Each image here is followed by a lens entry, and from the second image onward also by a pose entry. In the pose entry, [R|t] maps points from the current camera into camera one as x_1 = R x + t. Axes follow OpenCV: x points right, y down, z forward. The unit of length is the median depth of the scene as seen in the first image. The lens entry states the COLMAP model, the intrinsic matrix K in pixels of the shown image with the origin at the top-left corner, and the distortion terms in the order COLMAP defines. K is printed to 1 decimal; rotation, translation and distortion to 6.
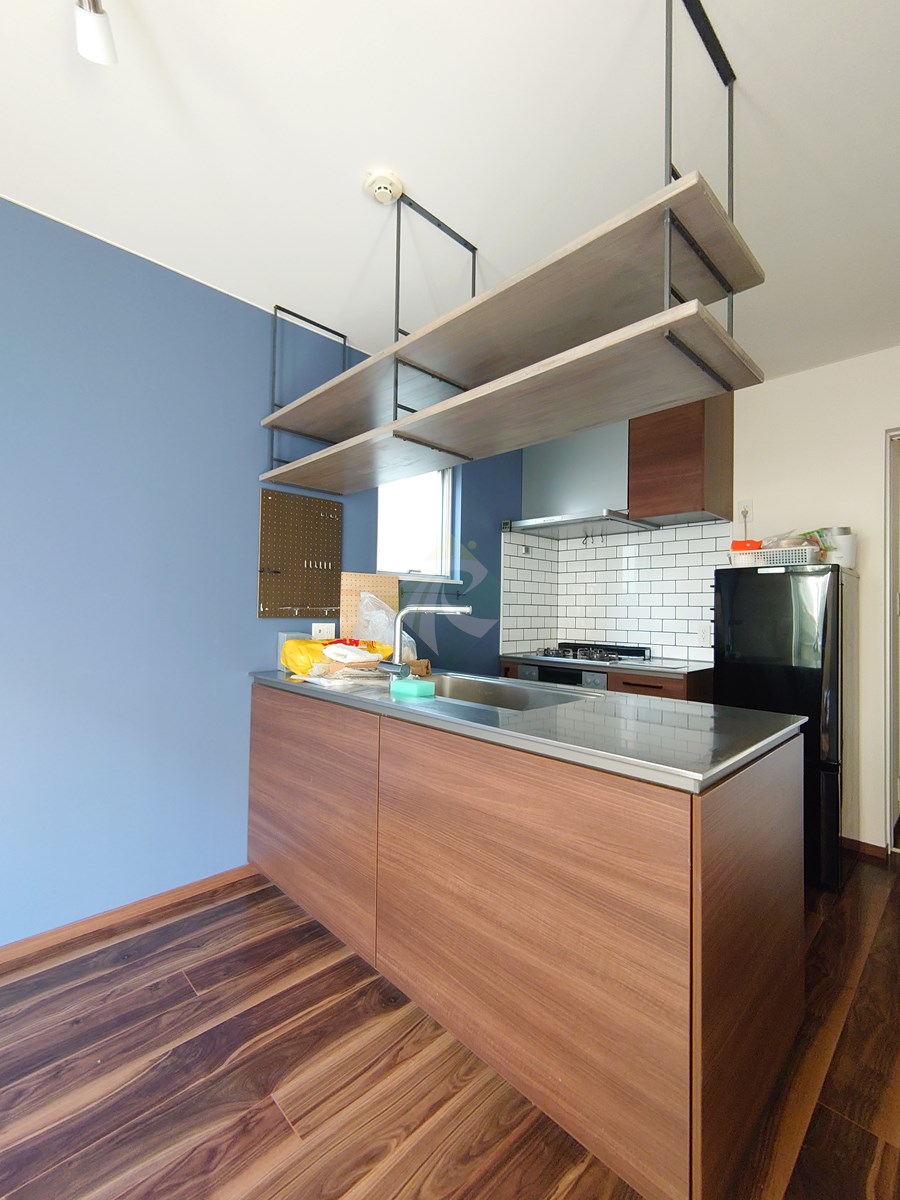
lens RADIAL K [[519.3, 0, 450.9], [0, 519.3, 601.7], [0, 0, 1]] dist [0.012696, -0.002158]
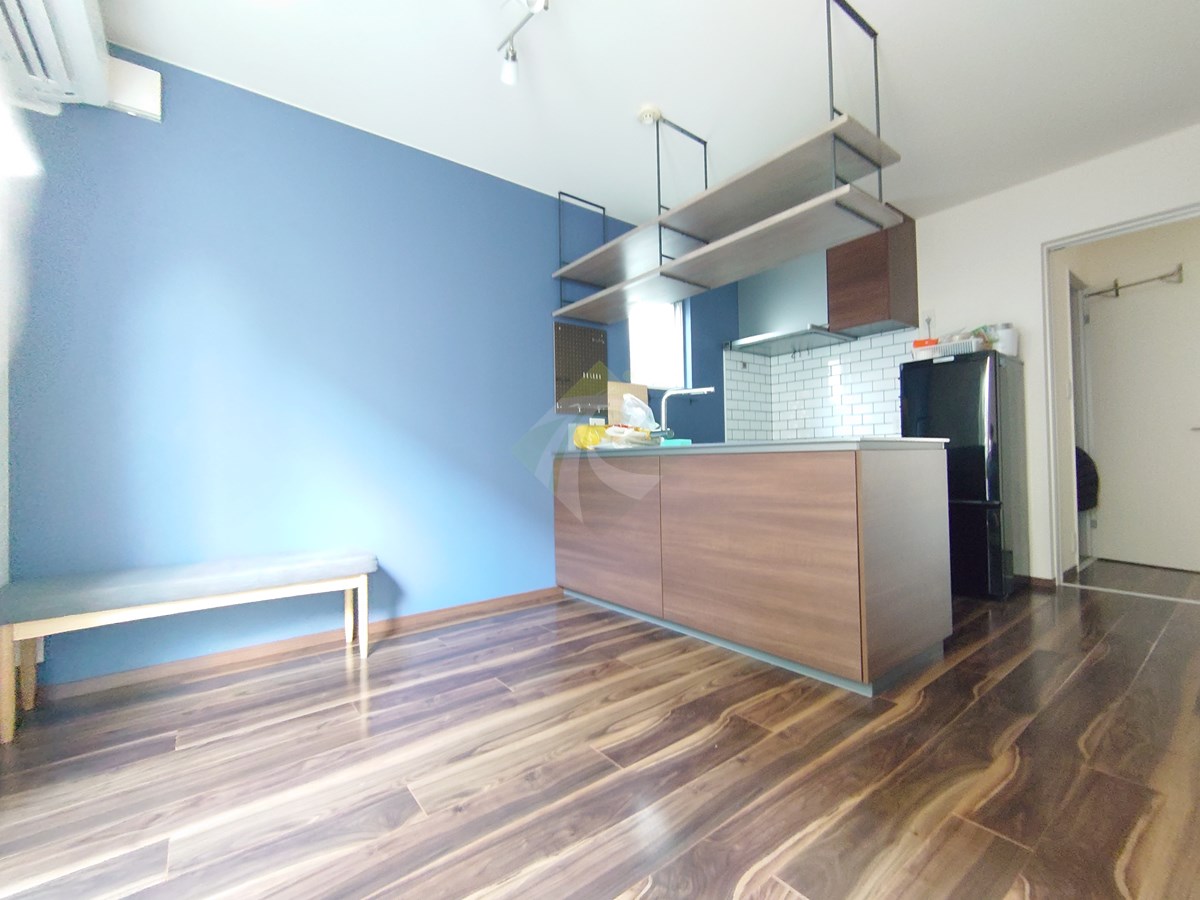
lens RADIAL K [[519.3, 0, 598.1], [0, 519.3, 450.0], [0, 0, 1]] dist [0.012696, -0.002158]
pose [[0.992782, -0.038054, -0.113735, -0.091971], [0.038329, 0.999265, 0.000233, 0.125823], [0.113643, -0.004590, 0.993511, -0.366478]]
